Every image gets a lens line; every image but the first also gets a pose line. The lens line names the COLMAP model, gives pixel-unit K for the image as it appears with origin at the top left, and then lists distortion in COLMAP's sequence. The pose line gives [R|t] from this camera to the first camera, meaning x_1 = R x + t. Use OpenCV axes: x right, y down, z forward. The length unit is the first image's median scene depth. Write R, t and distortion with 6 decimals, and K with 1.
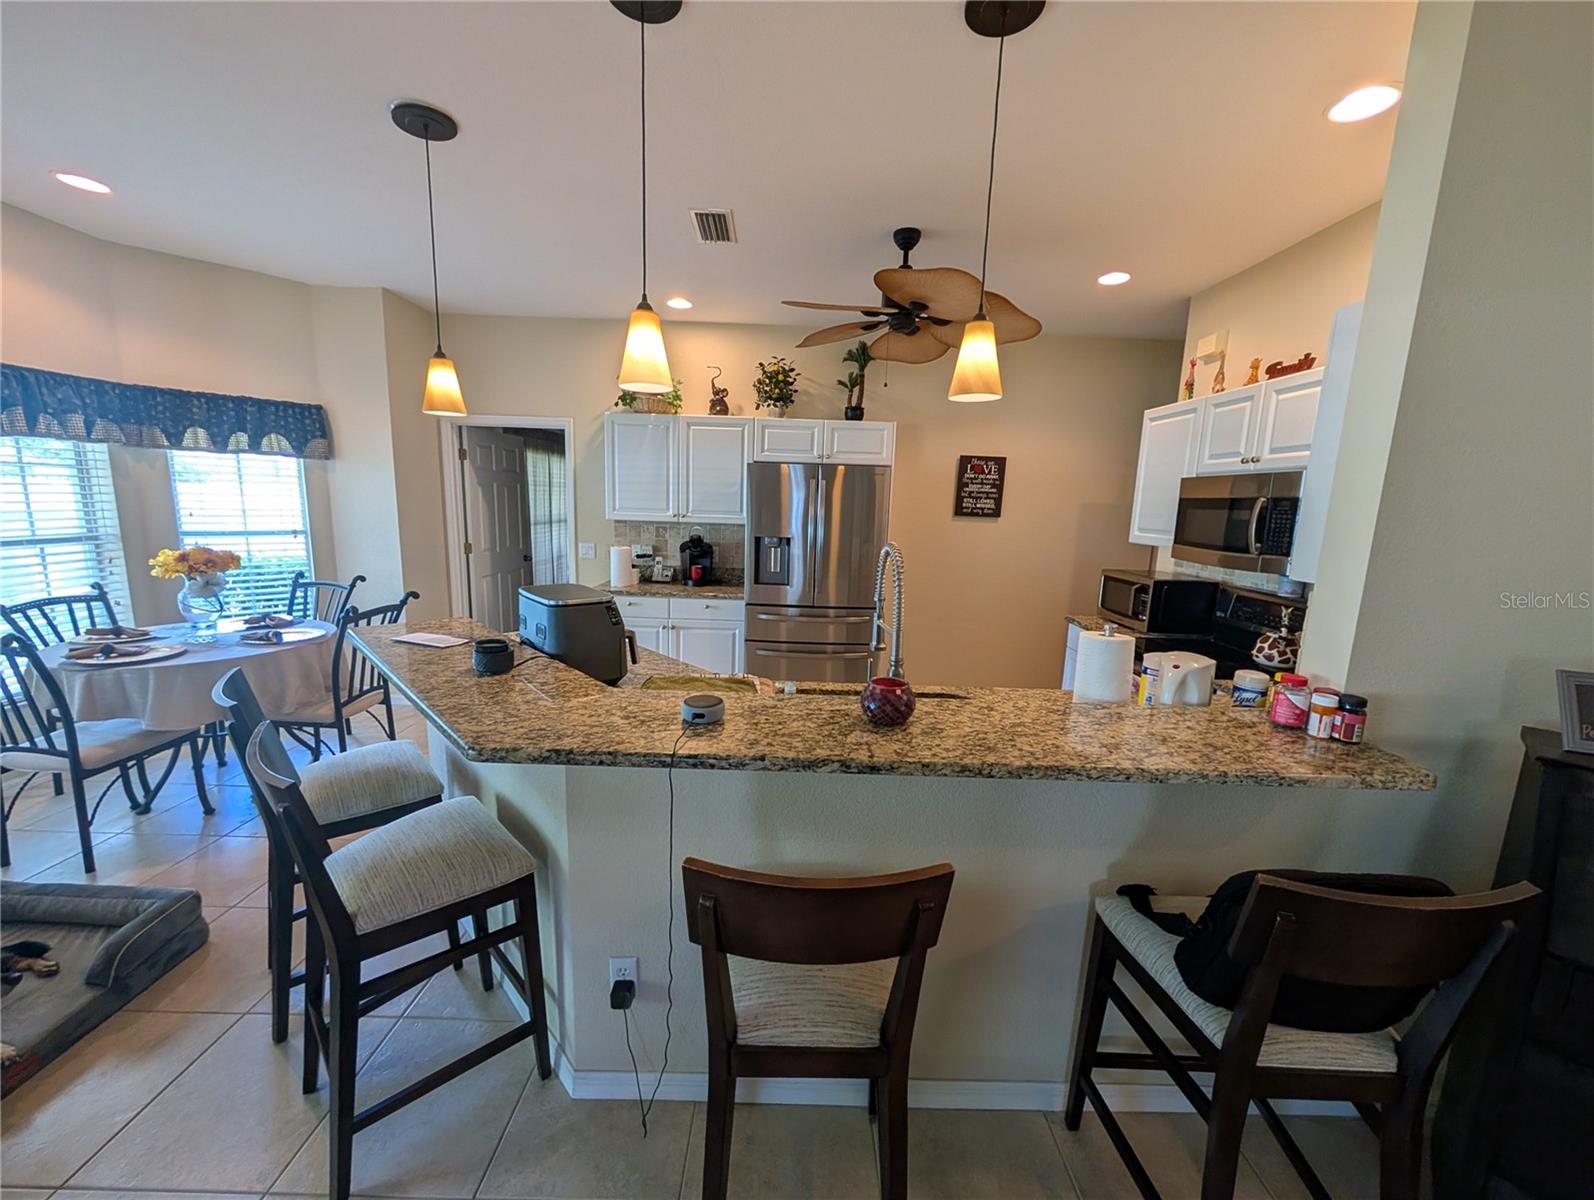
lens RADIAL K [[604.6, 0, 797.0], [0, 604.6, 600.0], [0, 0, 1]] dist [-0.000256, 0.000093]
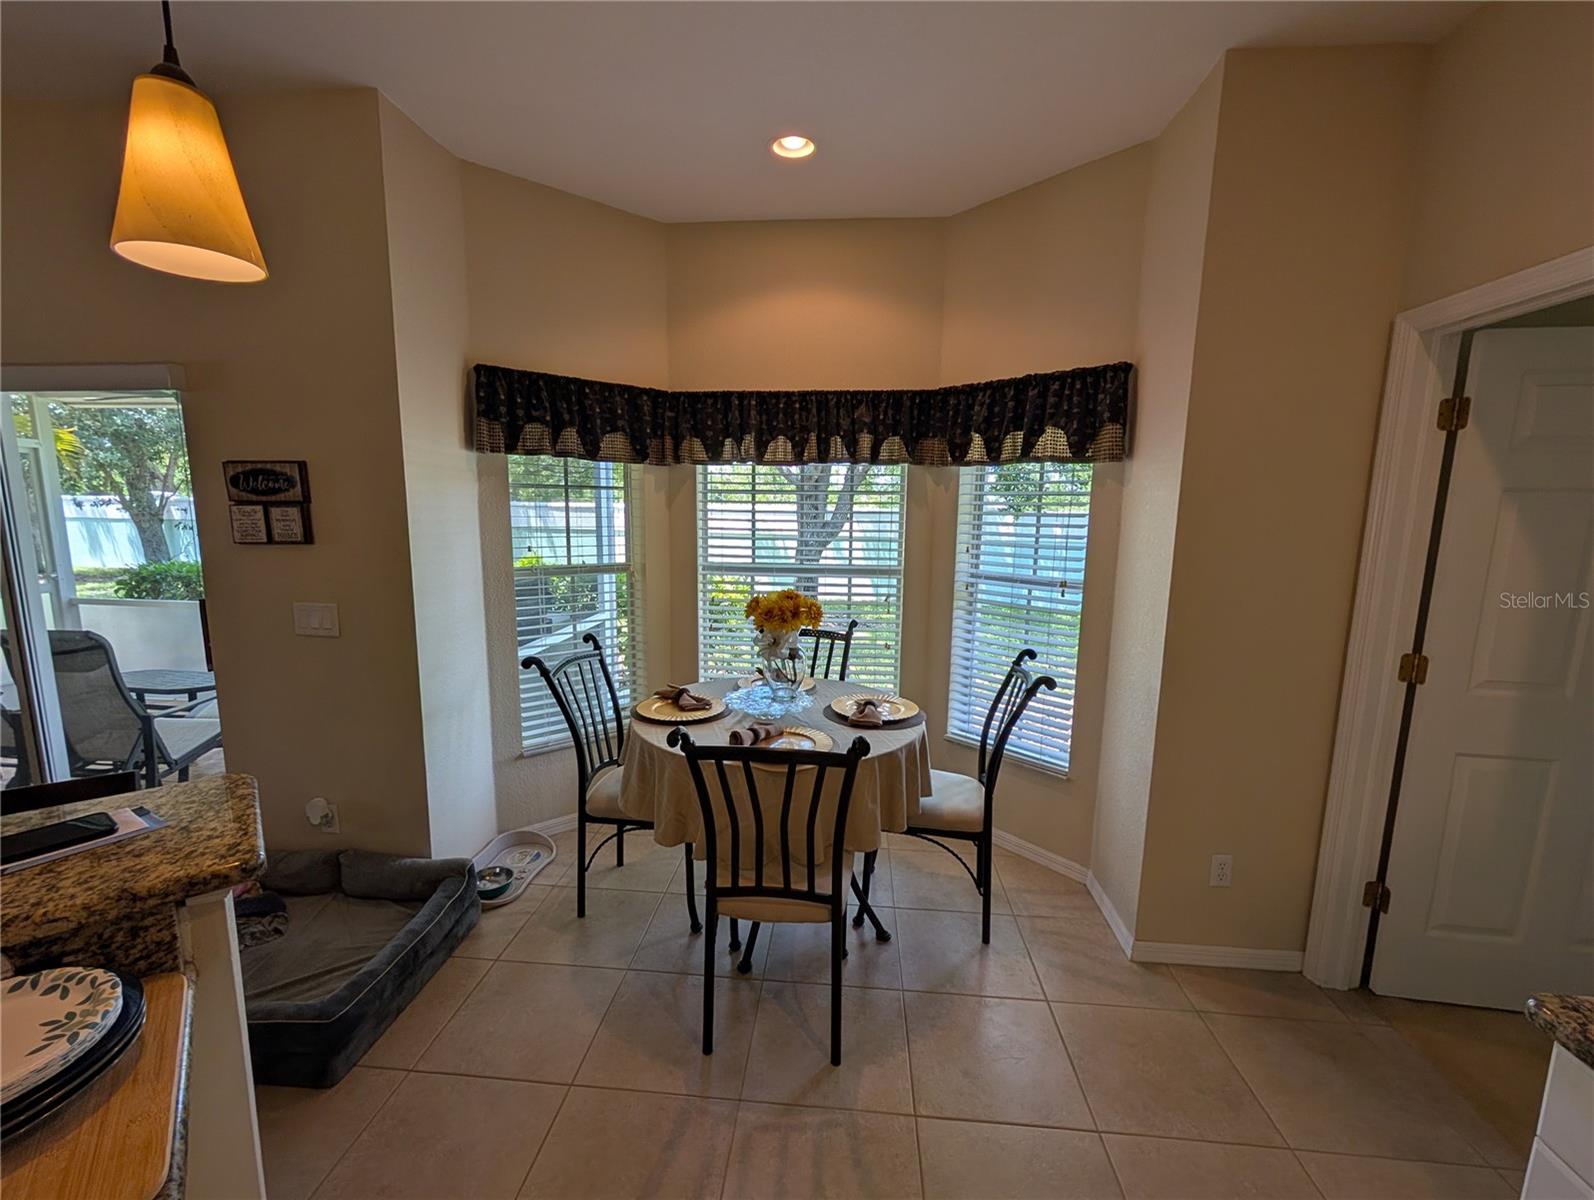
lens RADIAL K [[675.3, 0, 790.8], [0, 675.3, 611.0], [0, 0, 1]] dist [-0.000005, 0.000163]
pose [[-0.087247, 0.120225, -0.988905, -0.133848], [-0.178087, 0.974817, 0.134224, -0.139152], [0.980139, 0.187822, -0.063639, 0.837172]]
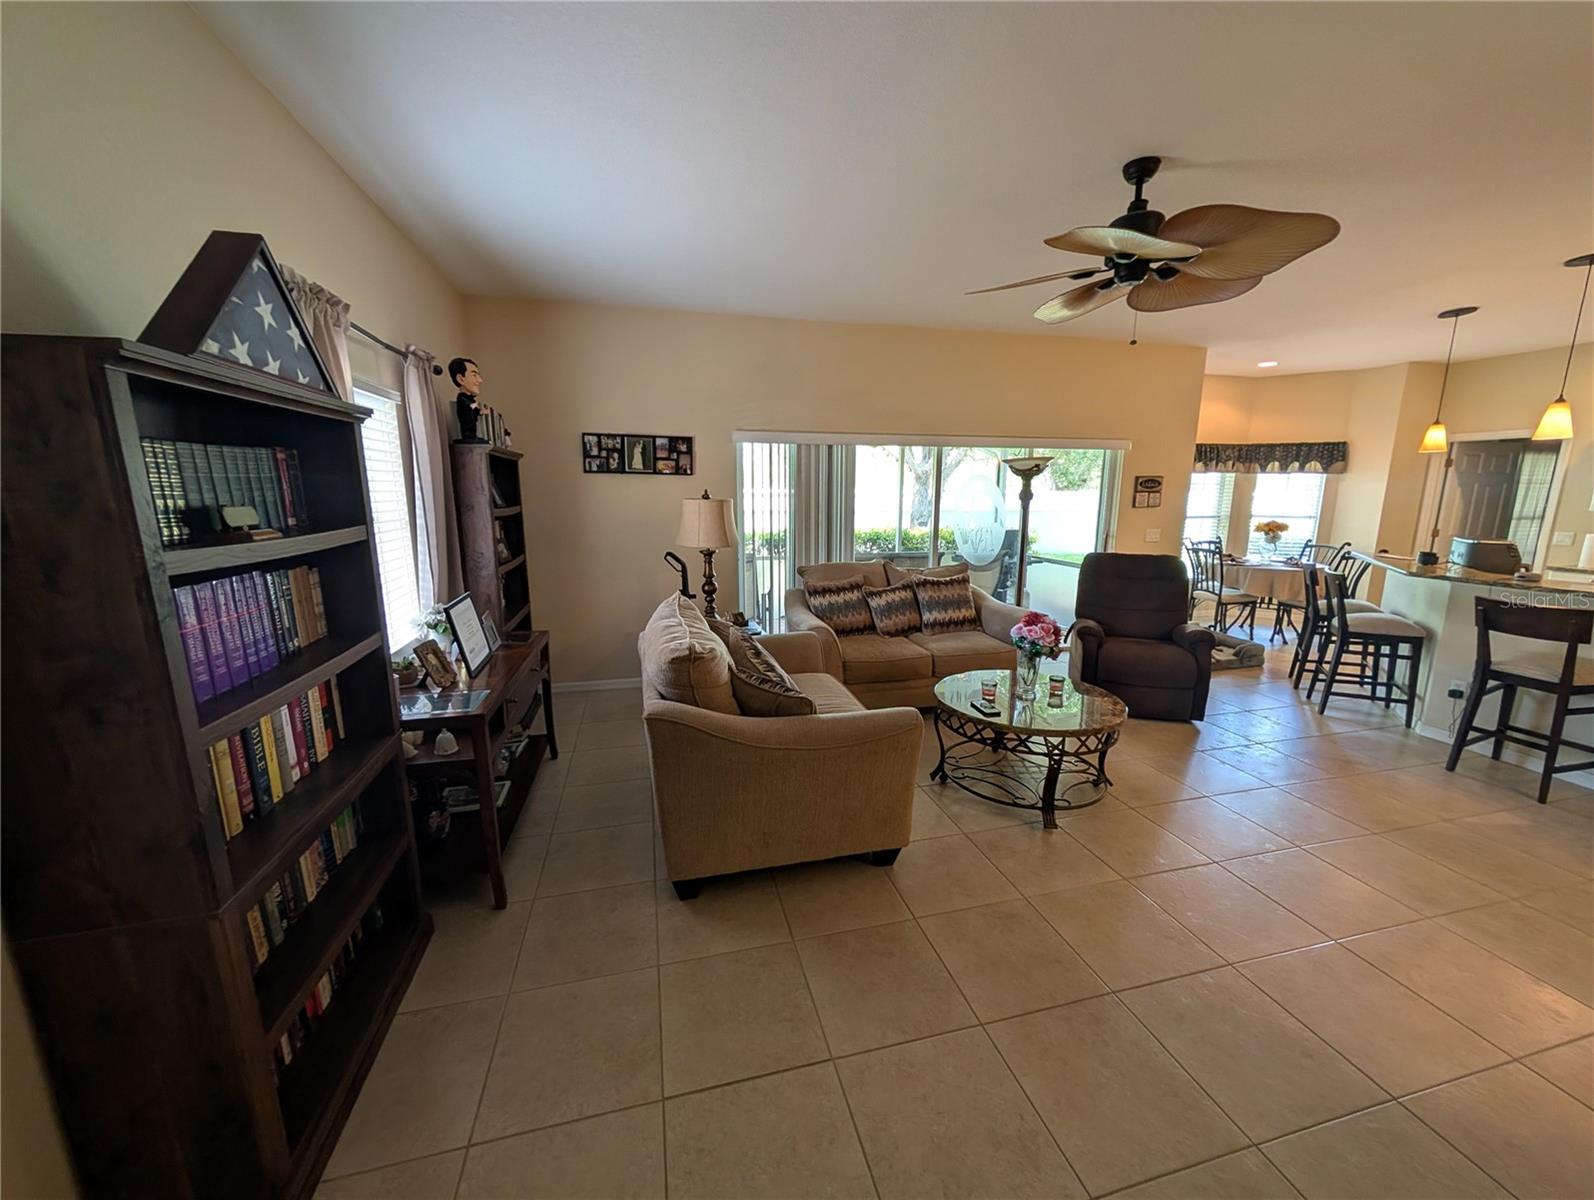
lens RADIAL K [[599.4, 0, 800.6], [0, 599.4, 598.4], [0, 0, 1]] dist [-0.000017, 0.000181]
pose [[0.244136, 0.145435, -0.958773, 0.533429], [-0.154431, 0.981904, 0.109620, 0.167425], [0.957366, 0.121302, 0.262178, -0.886940]]
